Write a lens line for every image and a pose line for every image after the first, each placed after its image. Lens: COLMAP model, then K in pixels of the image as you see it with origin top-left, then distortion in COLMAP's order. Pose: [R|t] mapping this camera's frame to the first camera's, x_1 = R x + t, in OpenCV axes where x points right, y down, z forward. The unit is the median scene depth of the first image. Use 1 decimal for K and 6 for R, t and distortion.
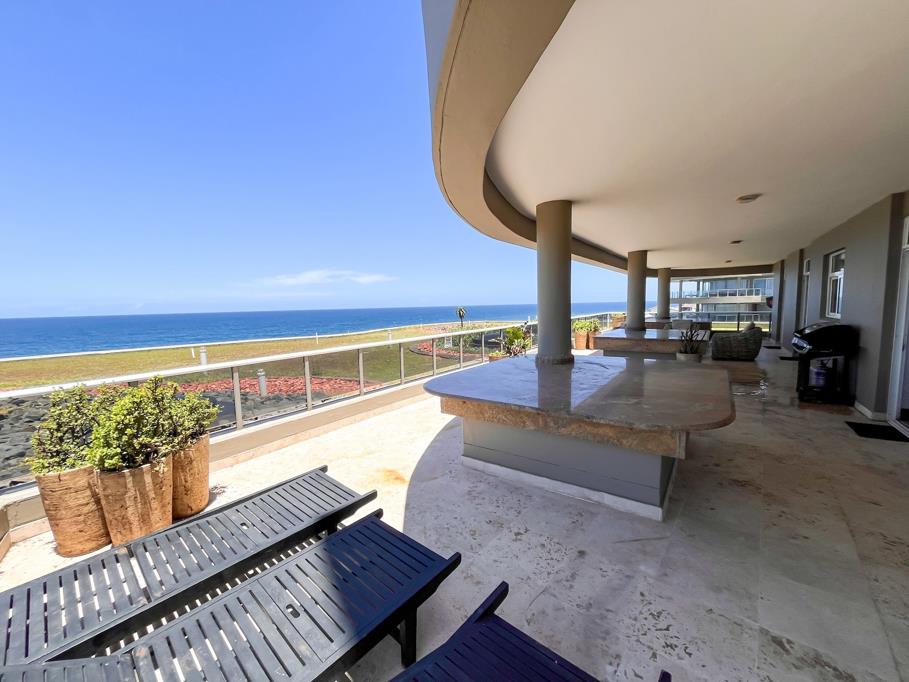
lens RADIAL K [[364.2, 0, 456.3], [0, 364.2, 341.2], [0, 0, 1]] dist [-0.002853, -0.000437]
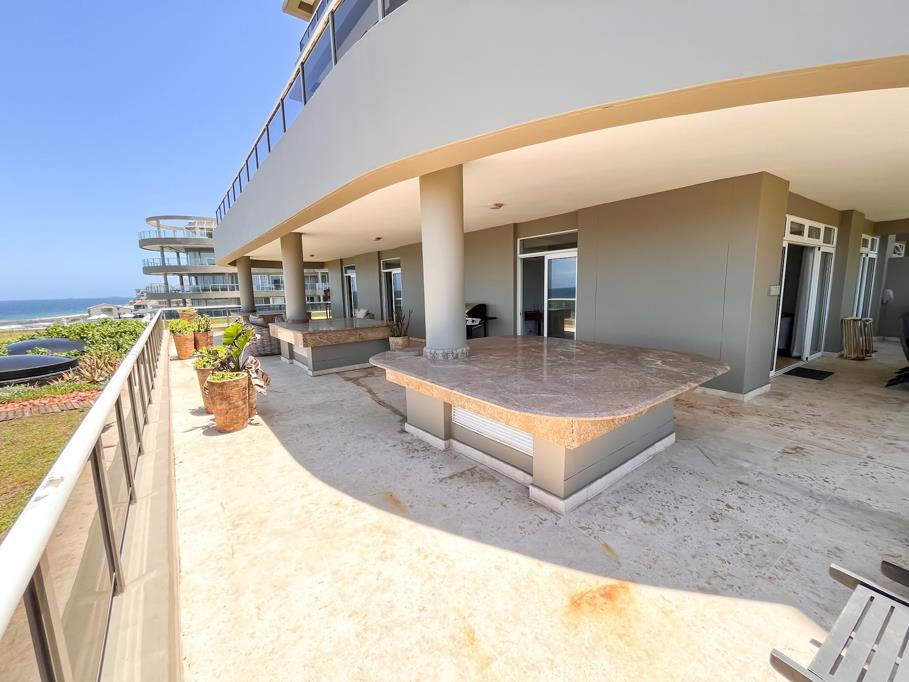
lens RADIAL K [[364.2, 0, 452.2], [0, 364.2, 339.2], [0, 0, 1]] dist [-0.002853, -0.000437]
pose [[0.281032, -0.111191, 0.953235, -0.775662], [0.107762, 0.990640, 0.083784, -0.072505], [-0.953629, 0.079177, 0.290384, 1.156460]]
